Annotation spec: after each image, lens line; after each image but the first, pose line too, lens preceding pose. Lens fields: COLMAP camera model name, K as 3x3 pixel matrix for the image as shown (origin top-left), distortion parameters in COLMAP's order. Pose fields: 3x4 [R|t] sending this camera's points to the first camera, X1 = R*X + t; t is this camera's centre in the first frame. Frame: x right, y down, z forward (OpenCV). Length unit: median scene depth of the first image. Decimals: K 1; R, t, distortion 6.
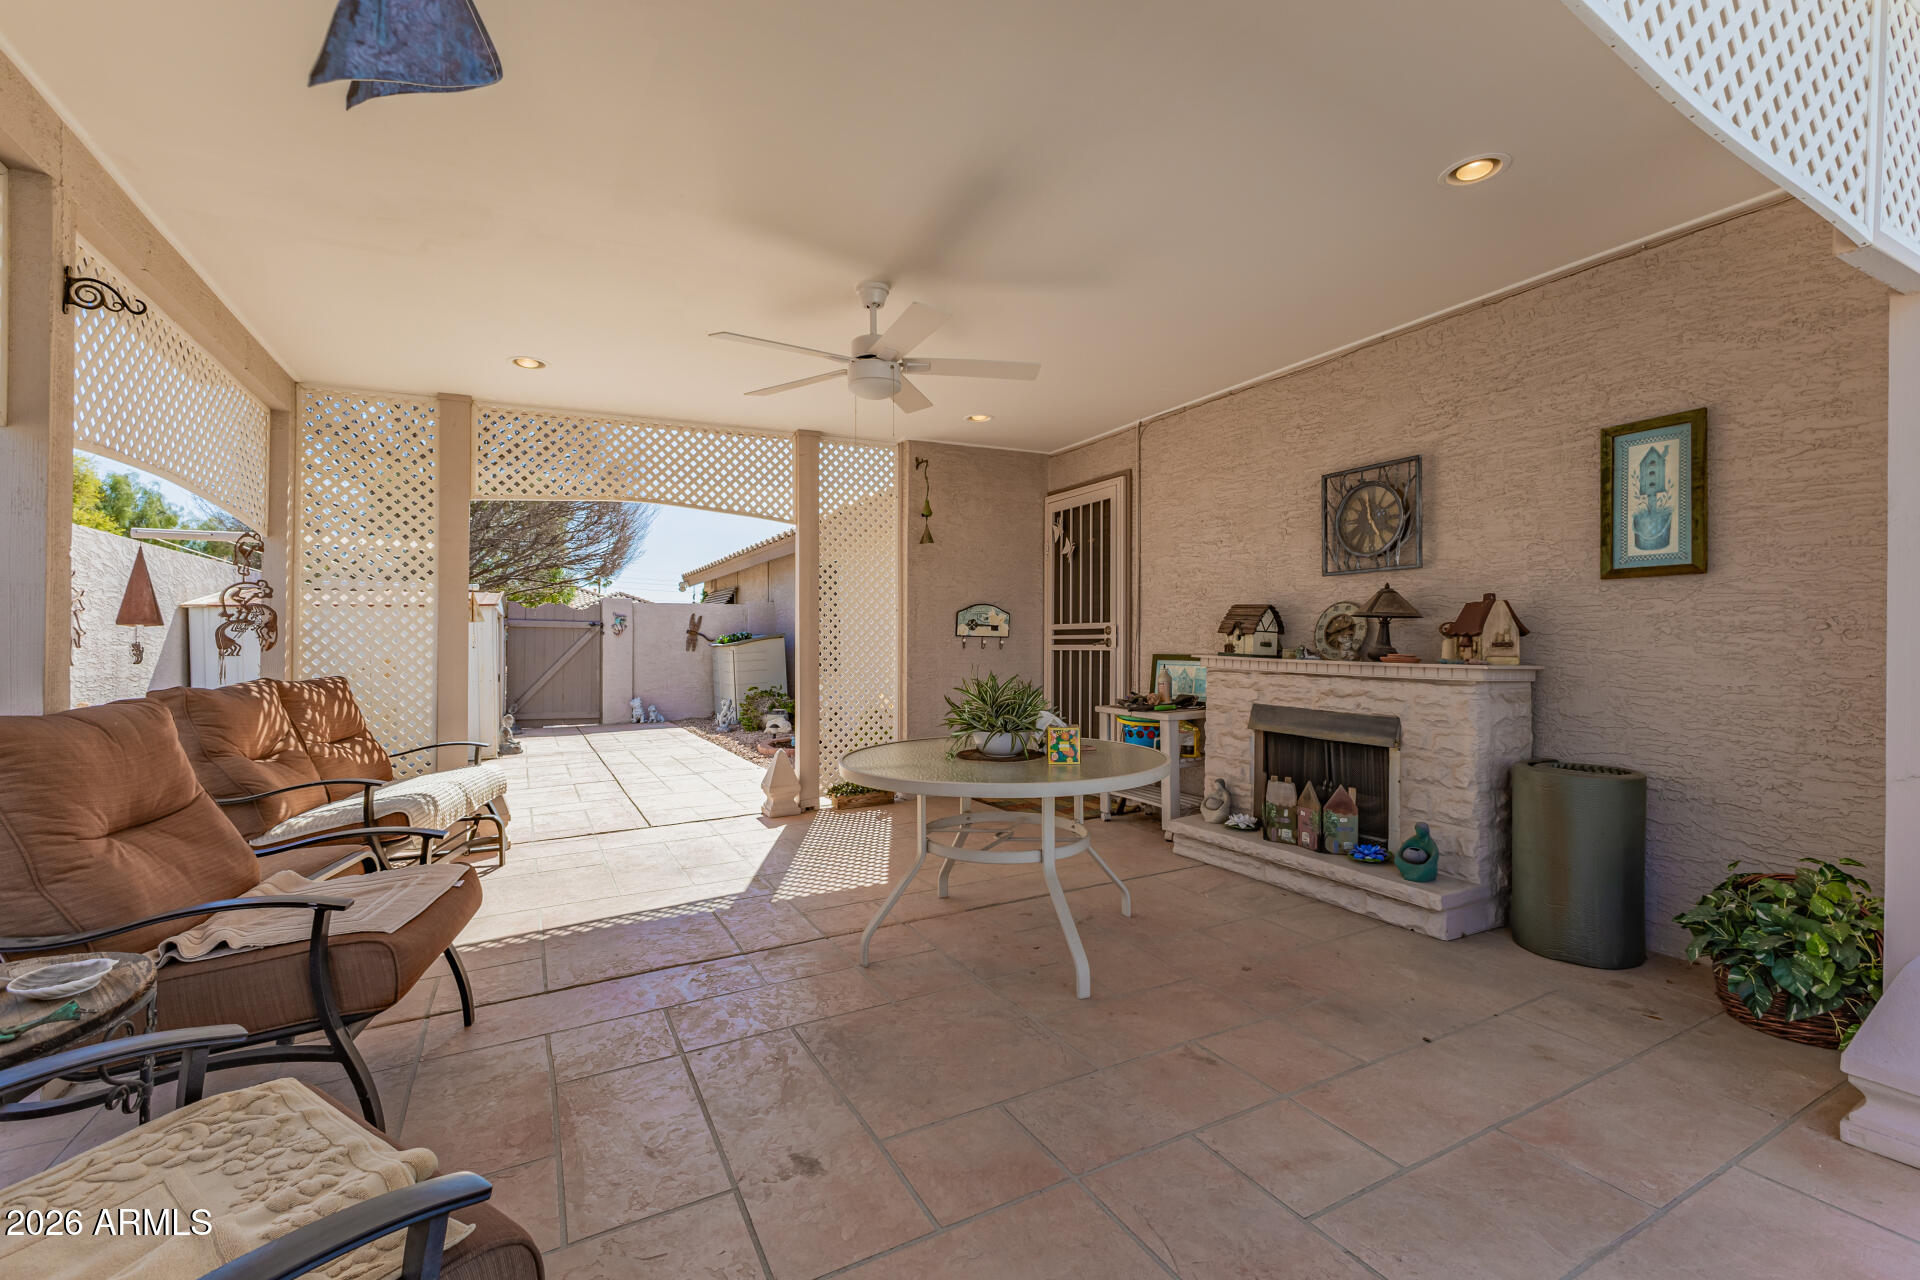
lens RADIAL K [[826.8, 0, 966.4], [0, 826.8, 638.3], [0, 0, 1]] dist [0.001440, 0.000549]
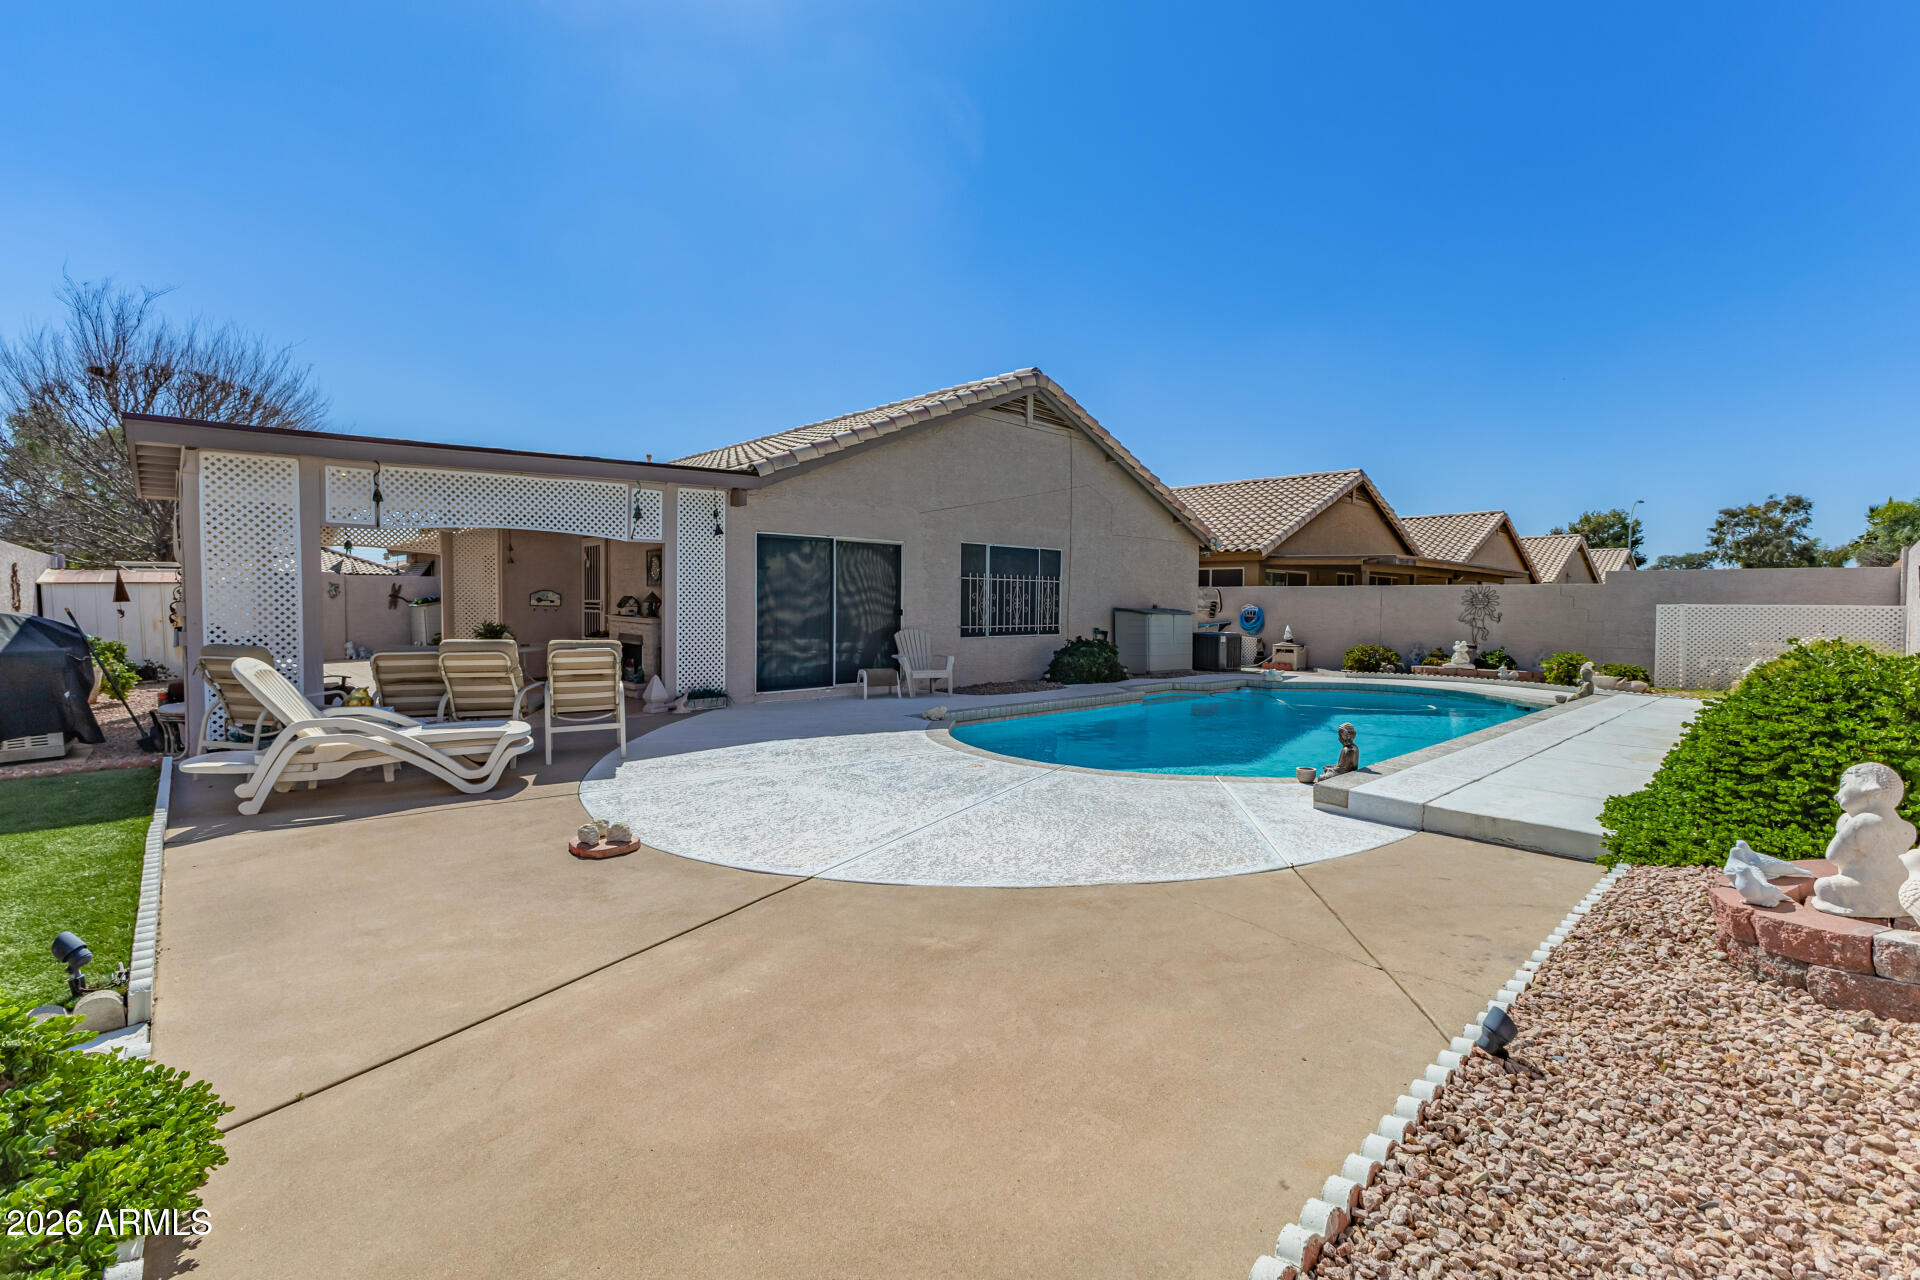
lens RADIAL K [[836.1, 0, 956.7], [0, 836.1, 621.5], [0, 0, 1]] dist [0.001245, 0.000206]
pose [[0.965990, 0.002075, 0.258572, 0.259938], [-0.010344, 0.999477, 0.030624, -0.020550], [-0.258373, -0.032257, 0.965507, -0.715187]]
